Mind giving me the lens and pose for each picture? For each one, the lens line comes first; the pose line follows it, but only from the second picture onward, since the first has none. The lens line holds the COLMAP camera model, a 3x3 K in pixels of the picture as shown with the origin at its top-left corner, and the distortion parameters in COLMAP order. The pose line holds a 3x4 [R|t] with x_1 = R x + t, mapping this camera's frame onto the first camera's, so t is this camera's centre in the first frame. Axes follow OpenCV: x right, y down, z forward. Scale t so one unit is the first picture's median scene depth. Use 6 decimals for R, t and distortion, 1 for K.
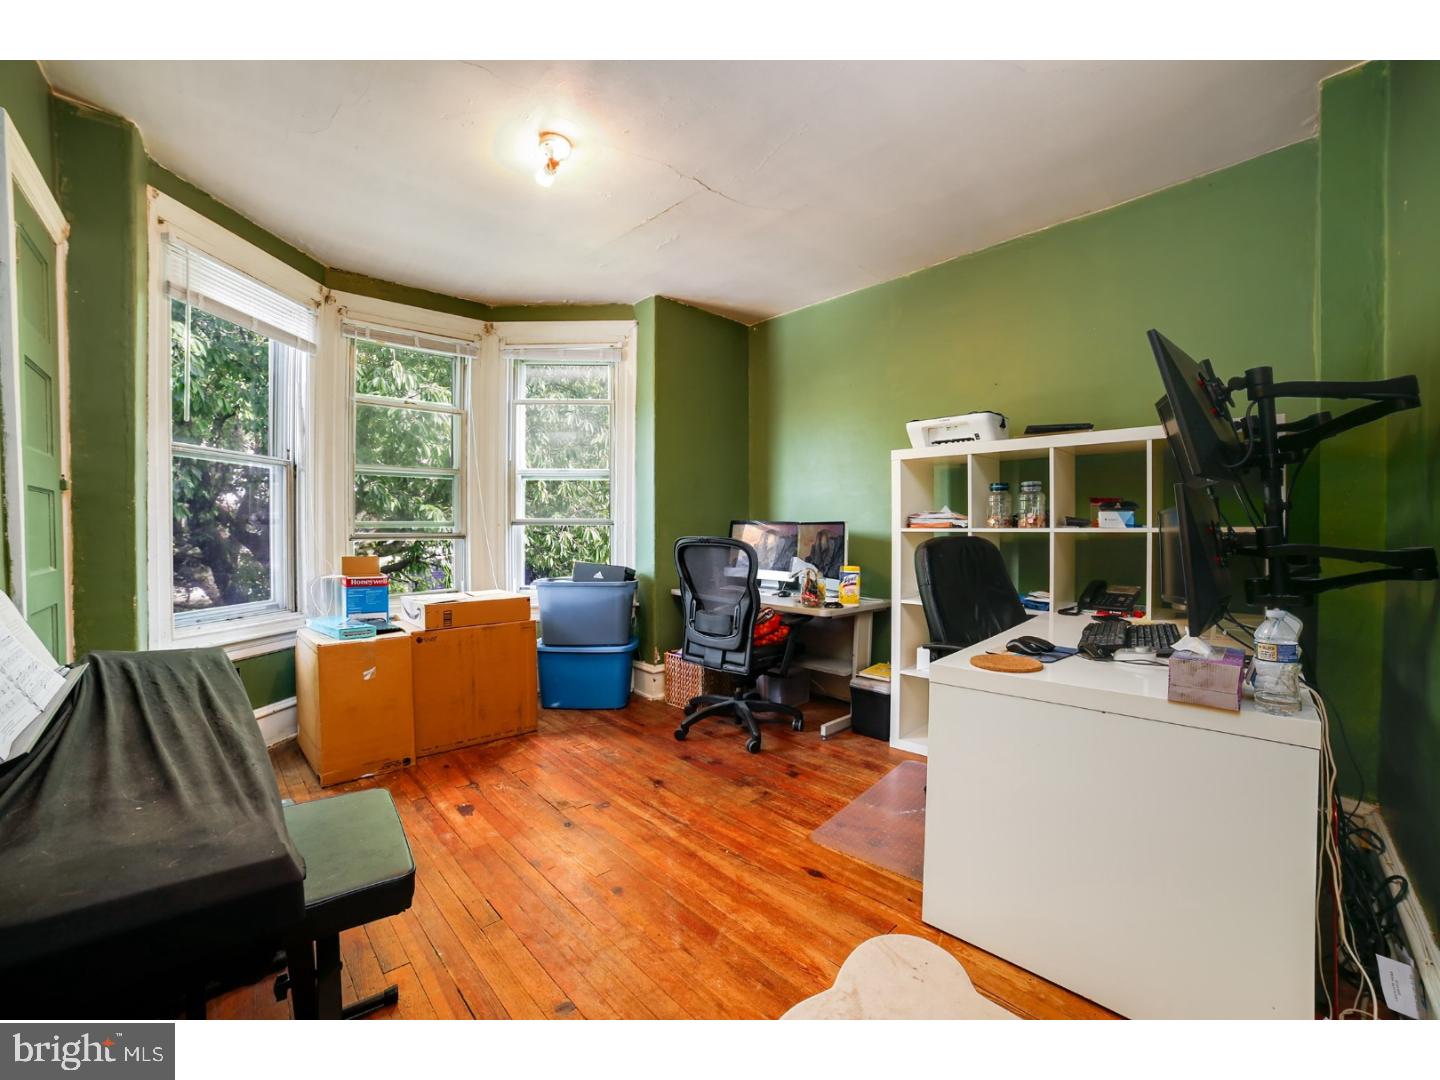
lens RADIAL K [[588.7, 0, 720.3], [0, 588.7, 534.1], [0, 0, 1]] dist [-0.004420, -0.000235]
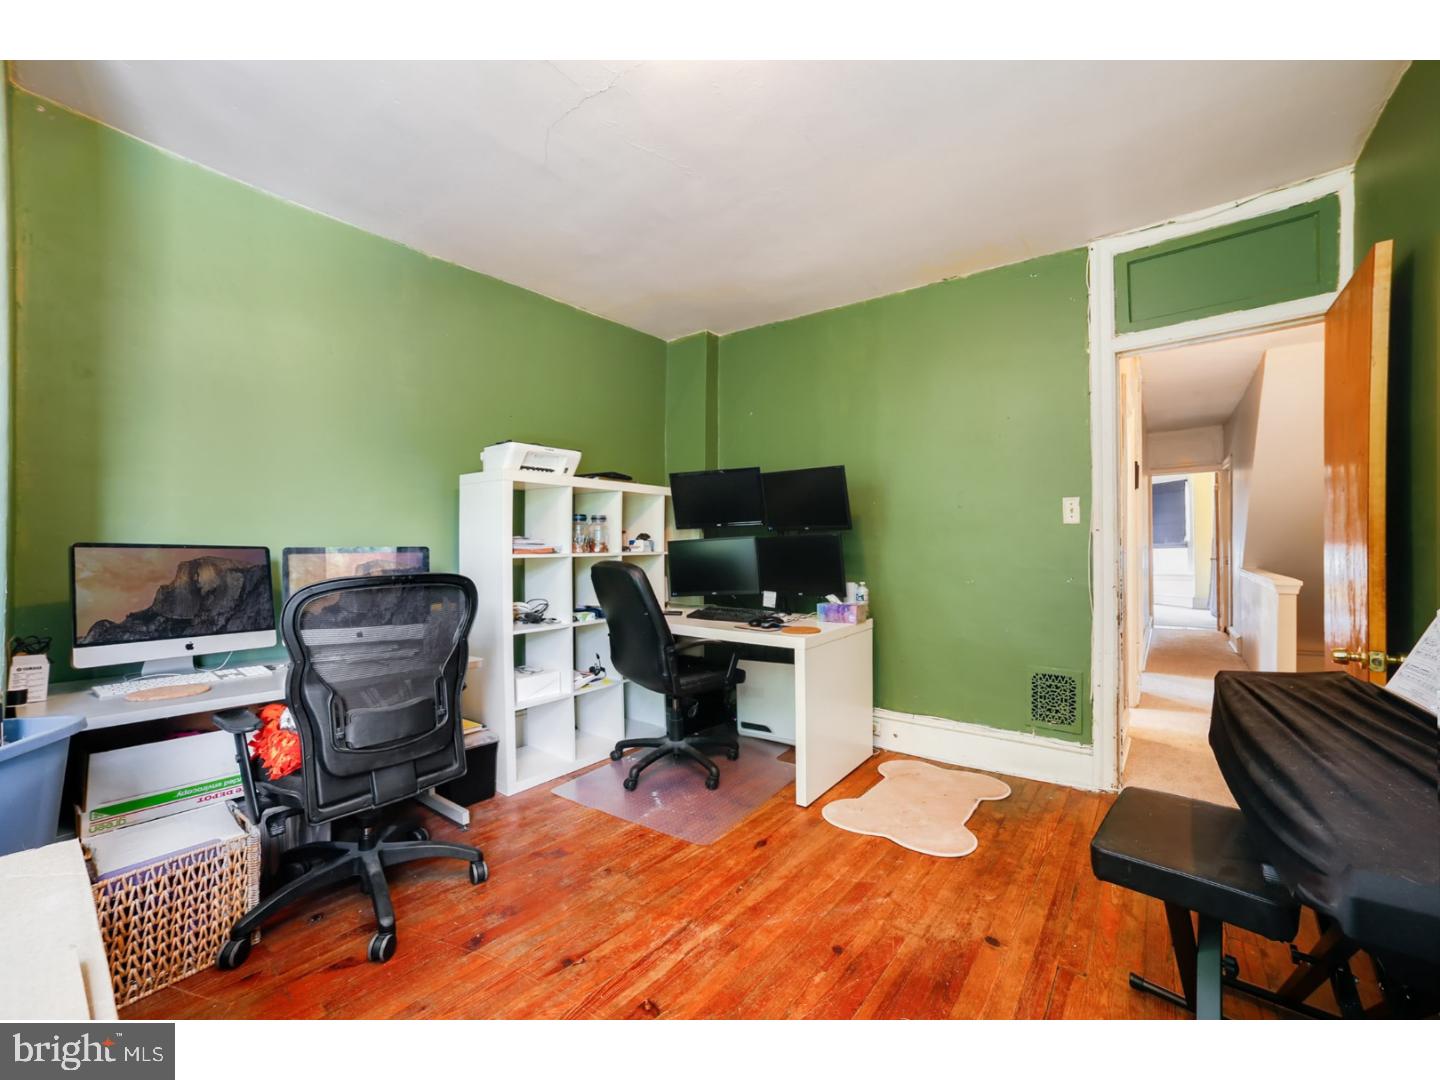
lens RADIAL K [[583.9, 0, 721.1], [0, 583.9, 553.7], [0, 0, 1]] dist [-0.050982, 0.004591]
pose [[-0.155879, 0.001847, 0.987774, -0.829002], [0.008654, 0.999962, -0.000504, -0.009325], [-0.987738, 0.008469, -0.155890, 1.061286]]
